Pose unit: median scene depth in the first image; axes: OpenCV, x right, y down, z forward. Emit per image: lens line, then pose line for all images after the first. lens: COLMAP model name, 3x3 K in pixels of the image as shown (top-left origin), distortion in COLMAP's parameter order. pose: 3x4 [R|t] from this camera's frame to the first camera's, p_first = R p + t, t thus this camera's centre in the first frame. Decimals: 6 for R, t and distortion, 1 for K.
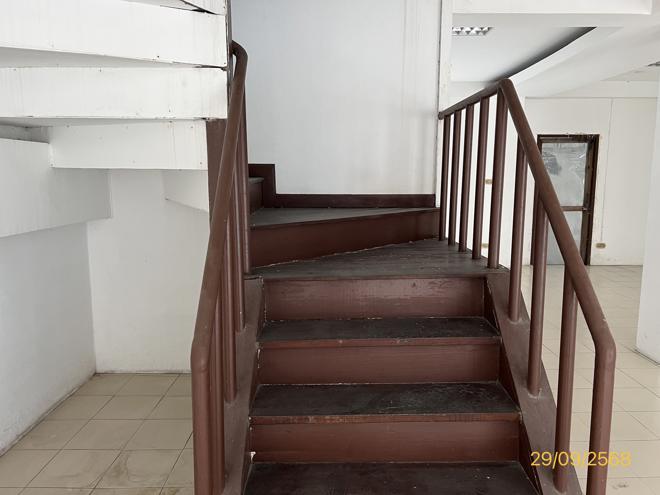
lens RADIAL K [[512.5, 0, 329.7], [0, 512.5, 242.4], [0, 0, 1]] dist [0.023727, -0.003245]
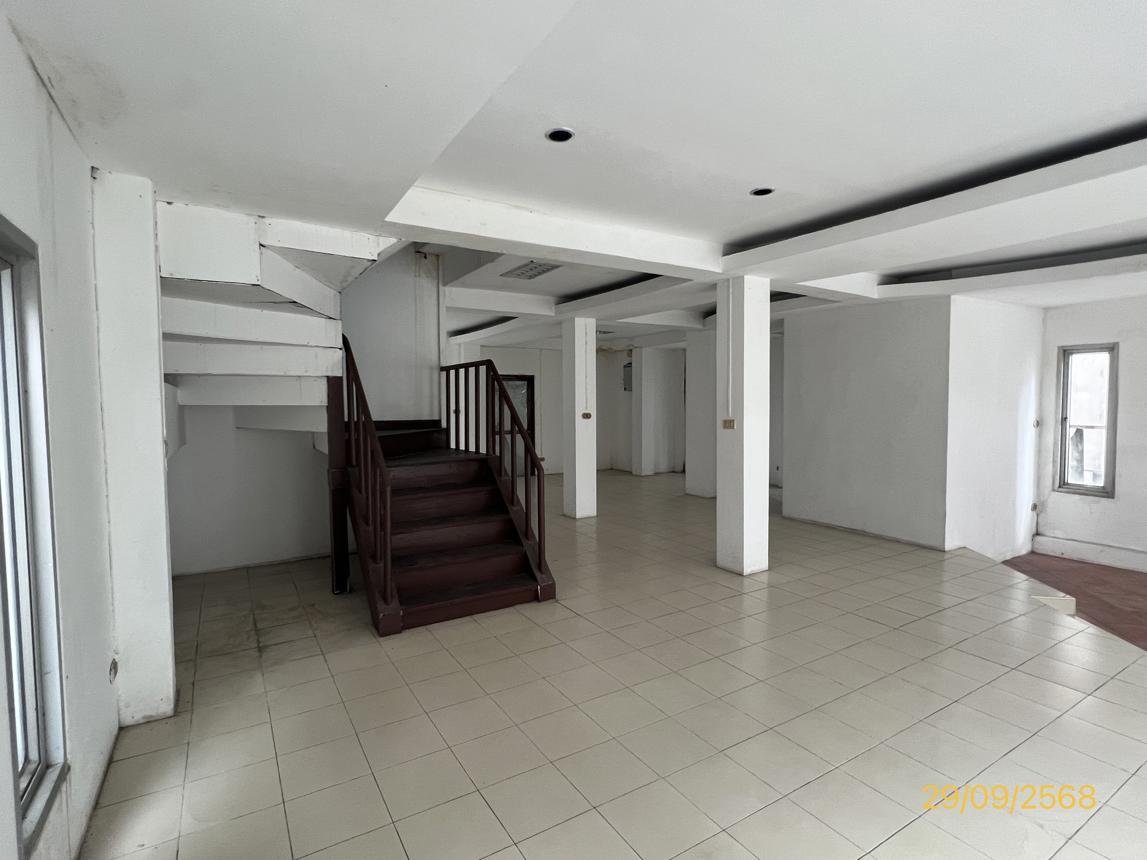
lens RADIAL K [[571.2, 0, 572.6], [0, 571.2, 428.9], [0, 0, 1]] dist [-0.001488, -0.000074]
pose [[0.858217, -0.030638, 0.512372, -0.356801], [0.076260, 0.994749, -0.068252, 0.086399], [-0.507590, 0.097649, 0.856047, -0.701111]]
